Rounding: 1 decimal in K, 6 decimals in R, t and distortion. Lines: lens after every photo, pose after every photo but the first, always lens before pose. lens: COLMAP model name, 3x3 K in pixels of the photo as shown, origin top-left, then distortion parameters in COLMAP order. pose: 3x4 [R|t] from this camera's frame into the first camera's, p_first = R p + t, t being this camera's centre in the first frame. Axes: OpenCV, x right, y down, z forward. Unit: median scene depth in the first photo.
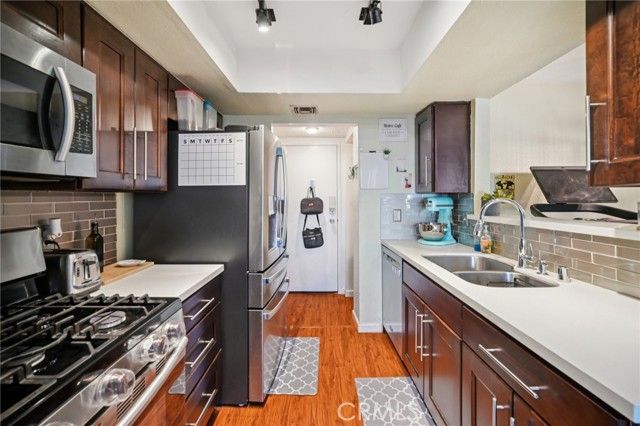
lens RADIAL K [[274.5, 0, 337.2], [0, 274.5, 196.5], [0, 0, 1]] dist [0.001417, 0.002802]
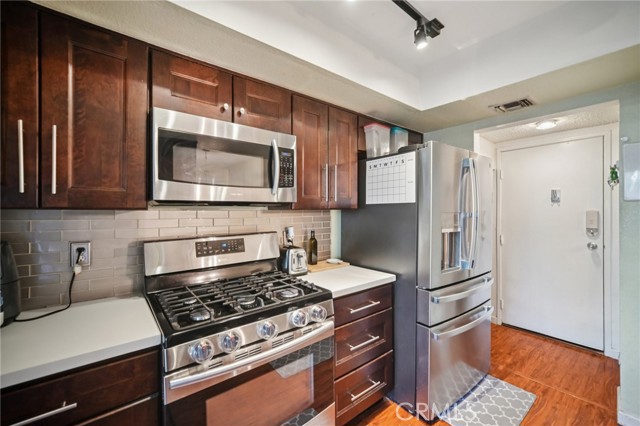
lens RADIAL K [[274.5, 0, 319.1], [0, 274.5, 212.3], [0, 0, 1]] dist [0.001417, 0.002802]
pose [[0.628356, 0.007016, -0.777895, 0.240774], [0.001287, 0.999949, 0.010058, -0.014969], [0.777925, -0.007321, 0.628314, 0.070146]]
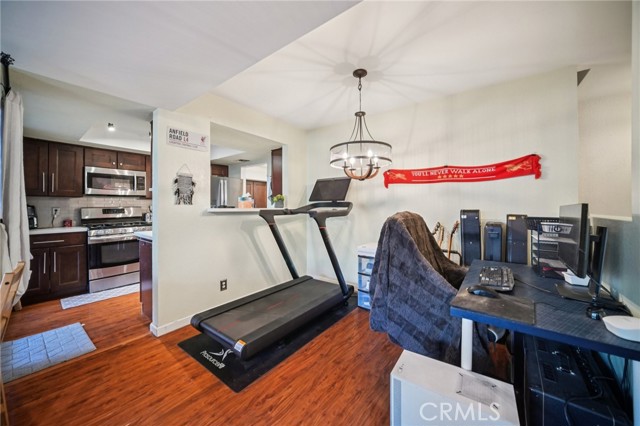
lens RADIAL K [[236.9, 0, 316.1], [0, 236.9, 203.2], [0, 0, 1]] dist [0.000770, 0.000424]
pose [[0.789976, -0.001756, -0.613136, 1.998222], [0.000748, 0.999998, -0.001901, 0.035743], [0.613138, 0.001043, 0.789975, -0.176096]]
